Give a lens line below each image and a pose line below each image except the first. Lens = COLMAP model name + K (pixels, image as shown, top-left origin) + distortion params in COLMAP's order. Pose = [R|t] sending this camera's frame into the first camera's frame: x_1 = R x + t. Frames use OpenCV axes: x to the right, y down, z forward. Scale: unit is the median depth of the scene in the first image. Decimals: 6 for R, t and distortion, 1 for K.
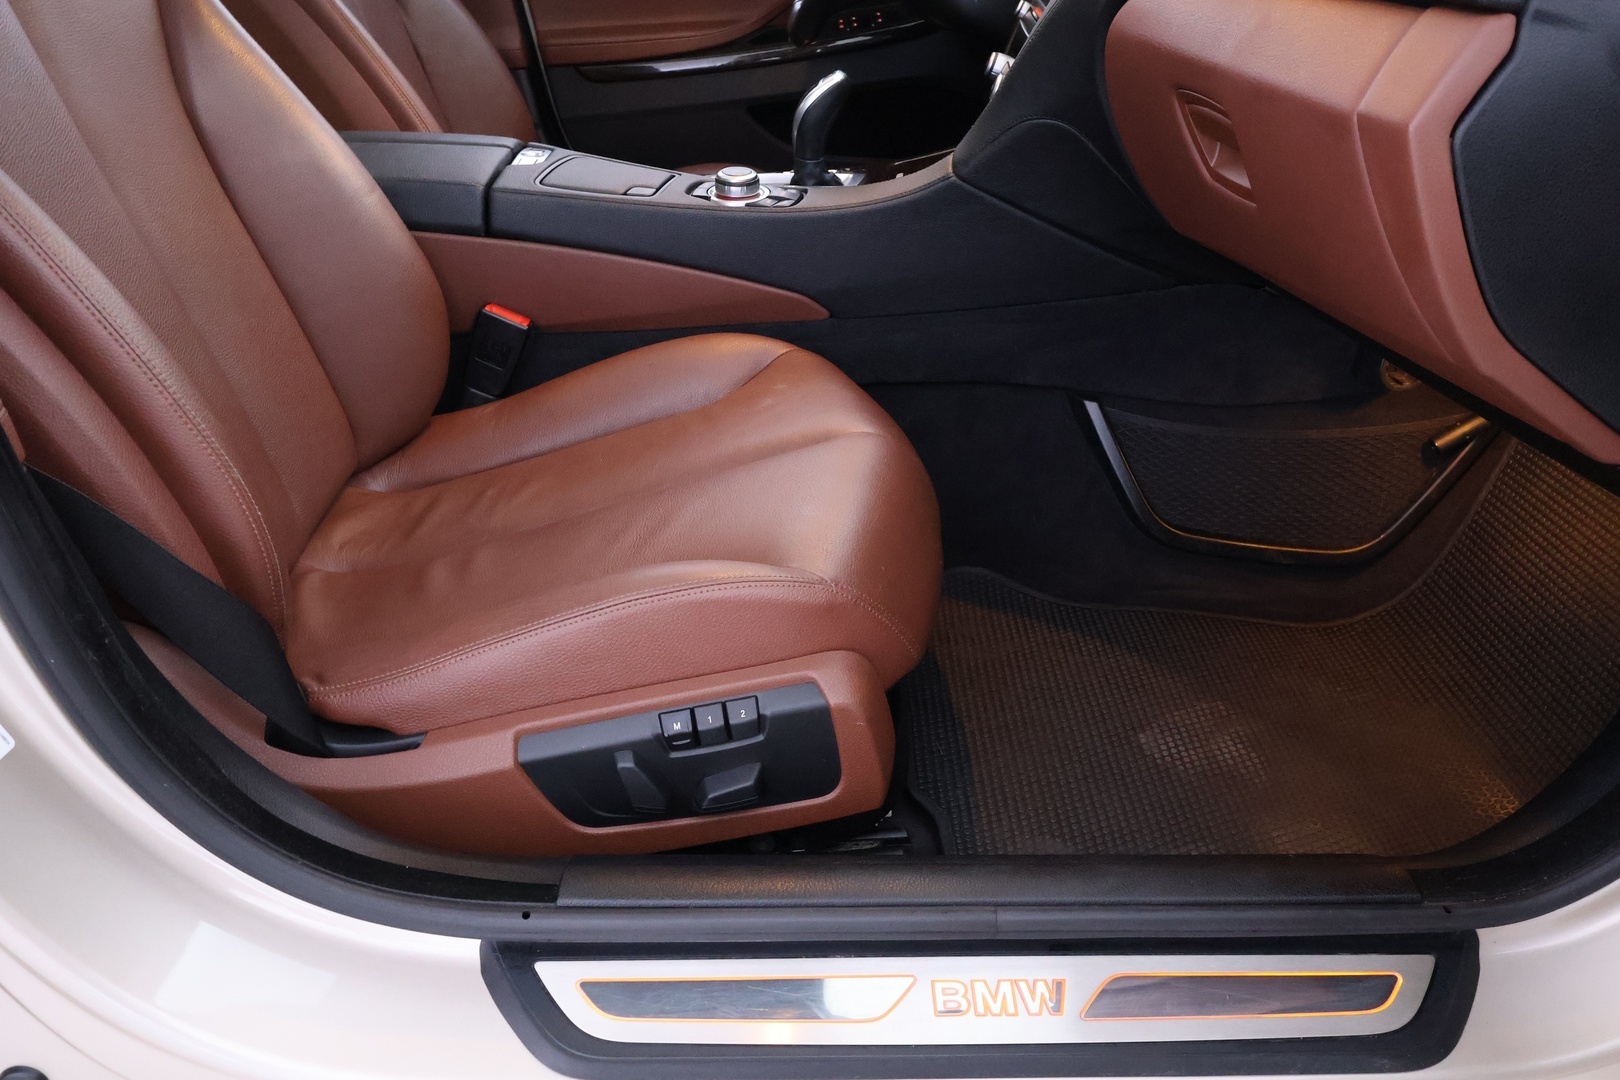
lens RADIAL K [[1272.5, 0, 805.9], [0, 1272.5, 552.5], [0, 0, 1]] dist [-0.003067, 0.002362]
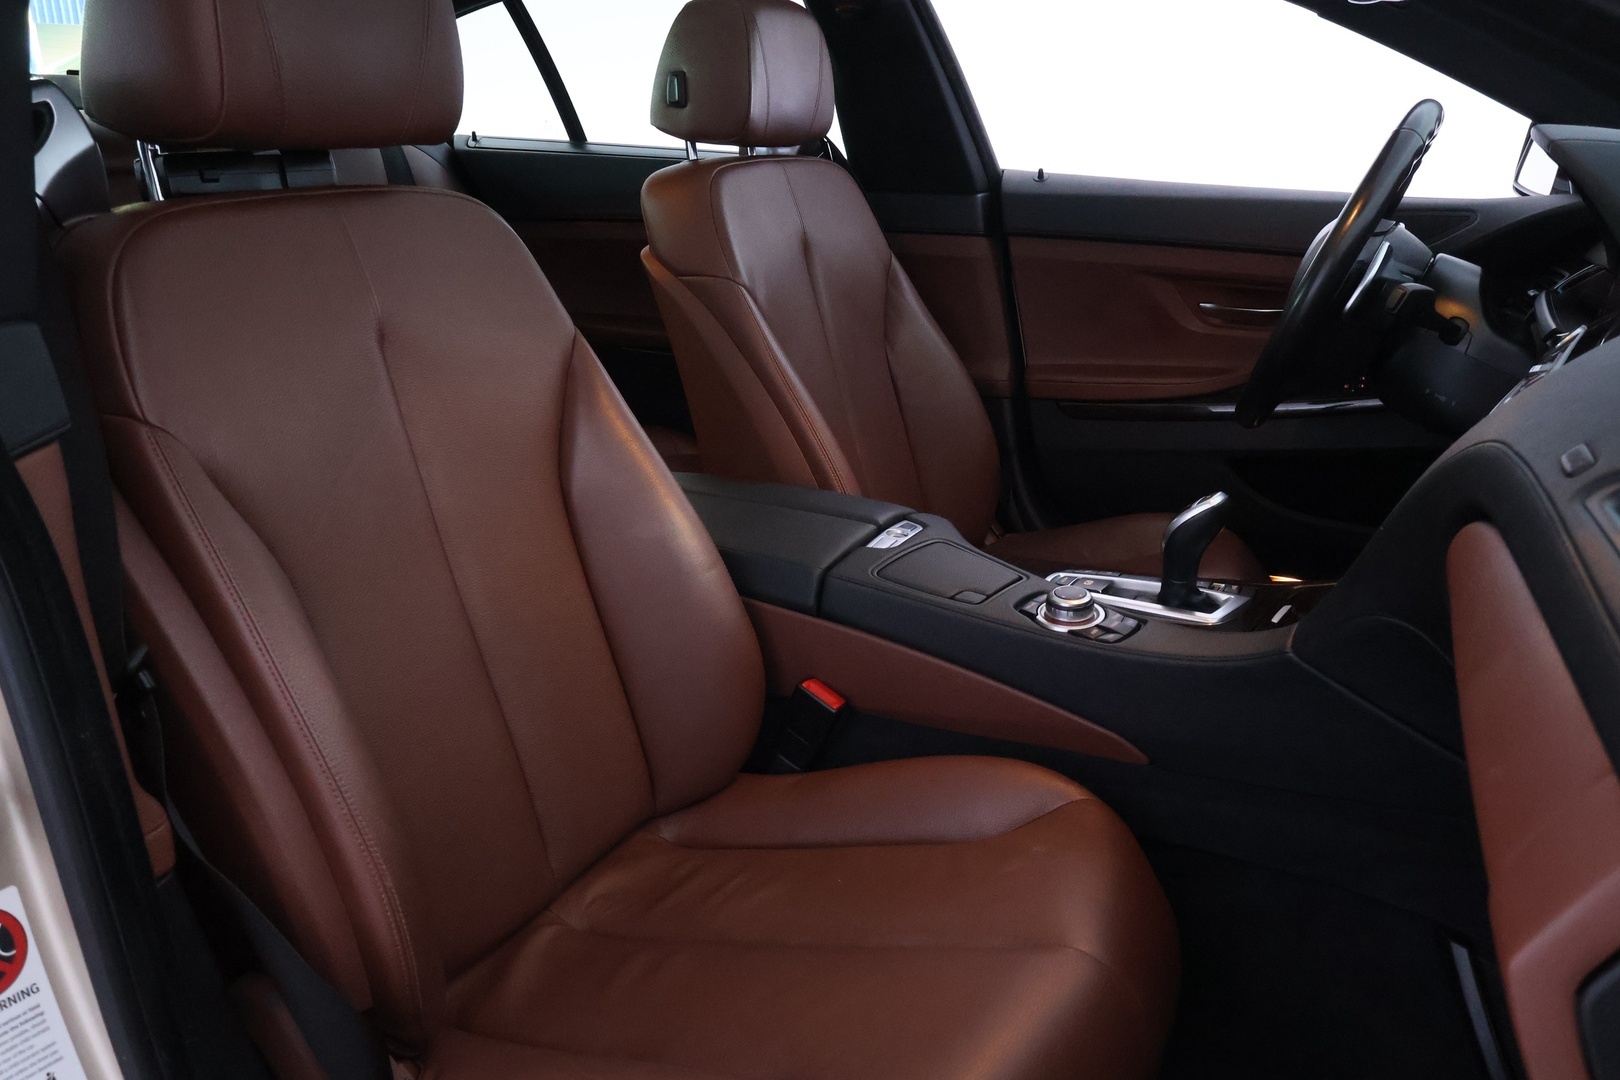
lens RADIAL K [[1272.5, 0, 809.2], [0, 1272.5, 537.1], [0, 0, 1]] dist [-0.003067, 0.002362]
pose [[0.875970, 0.143815, -0.460428, 0.202710], [-0.220740, 0.968225, -0.117536, -0.187268], [0.428894, 0.204593, 0.879881, 0.085330]]
